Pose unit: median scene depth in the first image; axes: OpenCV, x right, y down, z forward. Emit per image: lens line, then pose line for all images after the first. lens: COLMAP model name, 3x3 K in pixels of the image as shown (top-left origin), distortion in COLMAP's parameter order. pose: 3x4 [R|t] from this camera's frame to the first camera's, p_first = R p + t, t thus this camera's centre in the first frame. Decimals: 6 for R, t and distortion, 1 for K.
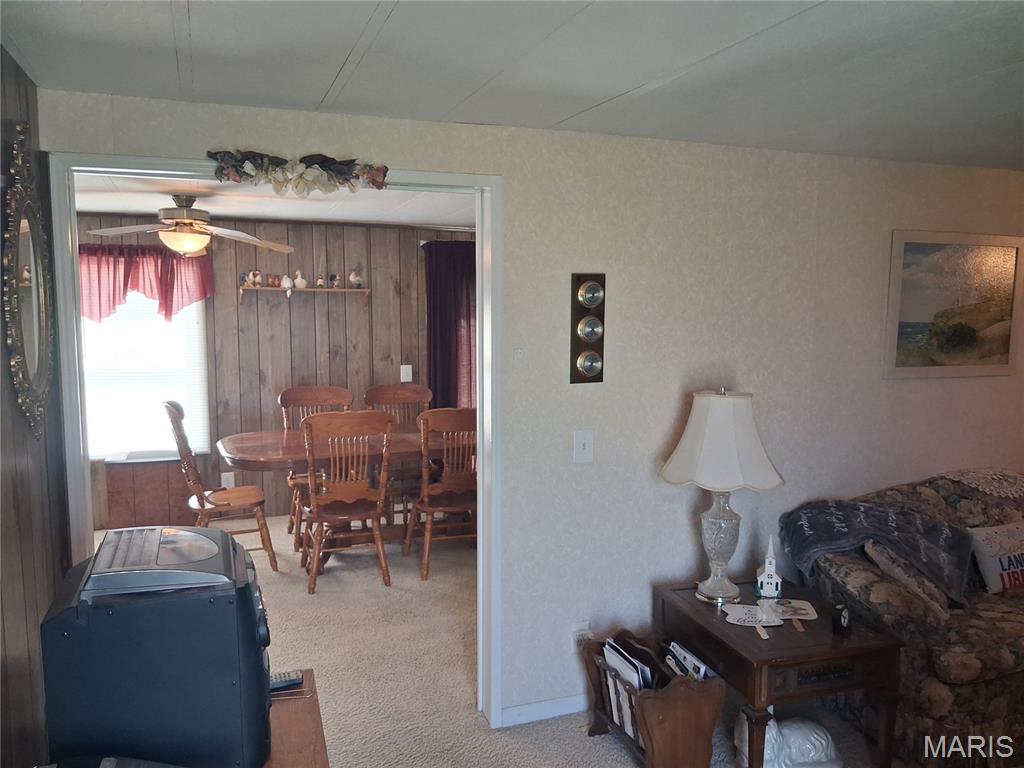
lens RADIAL K [[822.6, 0, 513.4], [0, 822.6, 395.4], [0, 0, 1]] dist [-0.005027, 0.000662]
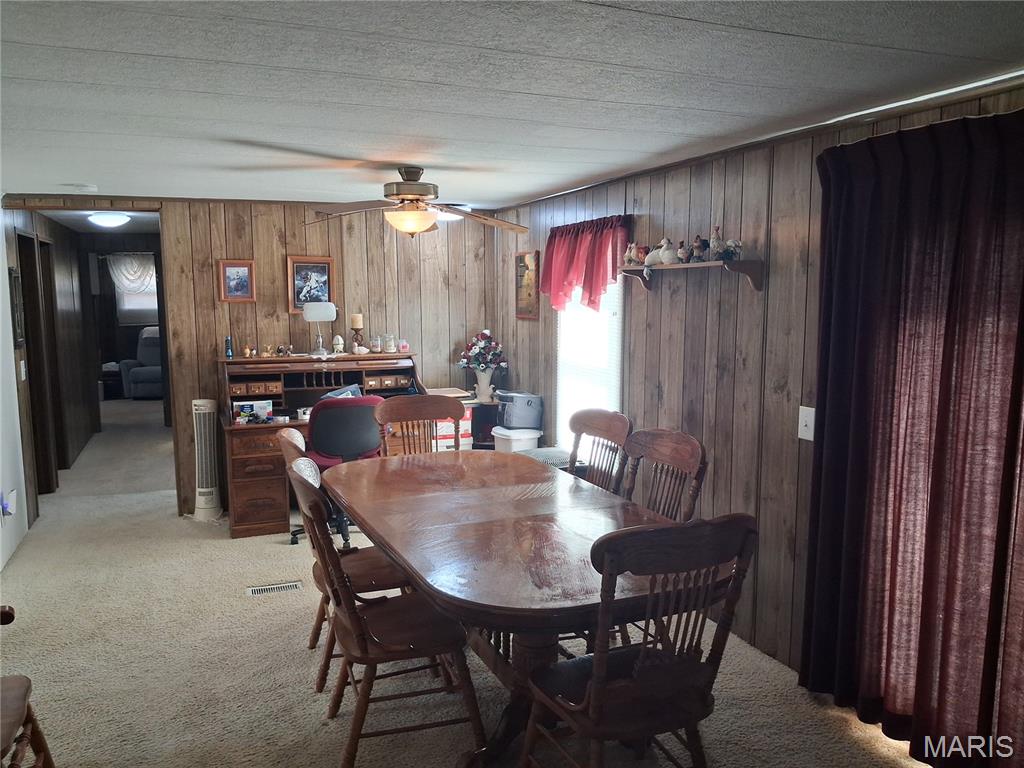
lens RADIAL K [[788.2, 0, 512.0], [0, 788.2, 384.0], [0, 0, 1]] dist [-0.007558, -0.027203]
pose [[0.014467, 0.101585, -0.994722, 0.164947], [-0.121578, 0.987623, 0.099092, -0.036112], [0.992476, 0.119503, 0.026638, 0.379217]]
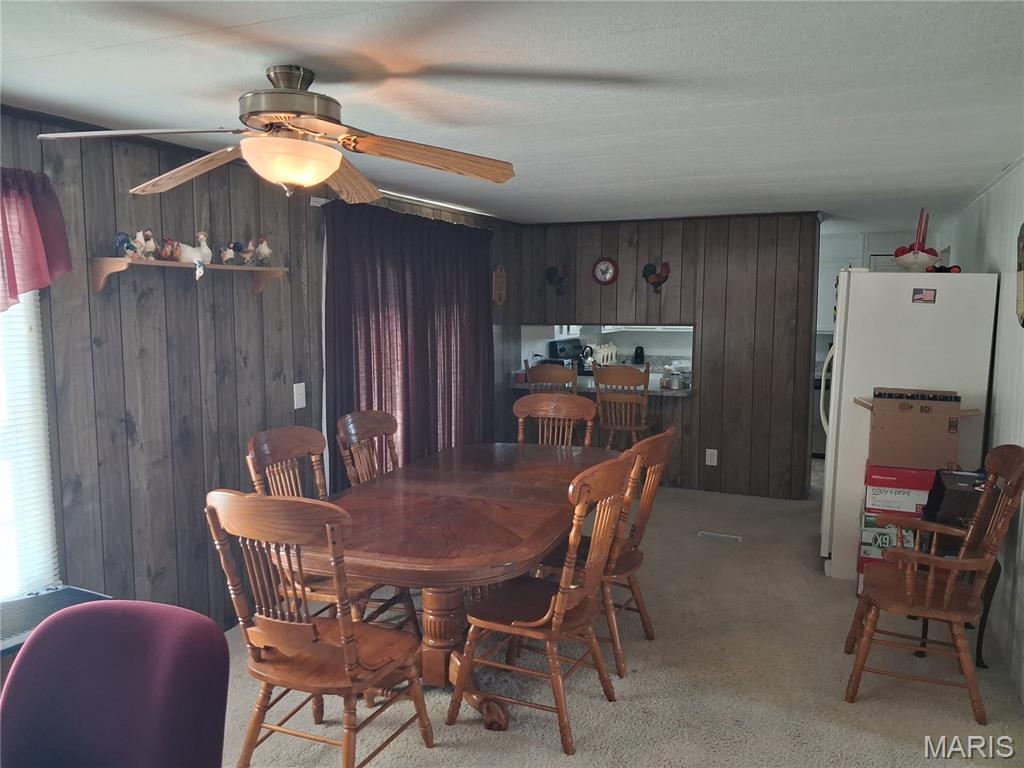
lens RADIAL K [[816.2, 0, 512.0], [0, 816.2, 384.0], [0, 0, 1]] dist [-0.005317, -0.001442]
pose [[0.685722, -0.082597, 0.723162, -0.231387], [0.081984, 0.995983, 0.036017, -0.021505], [-0.723231, 0.034590, 0.689739, 0.196597]]
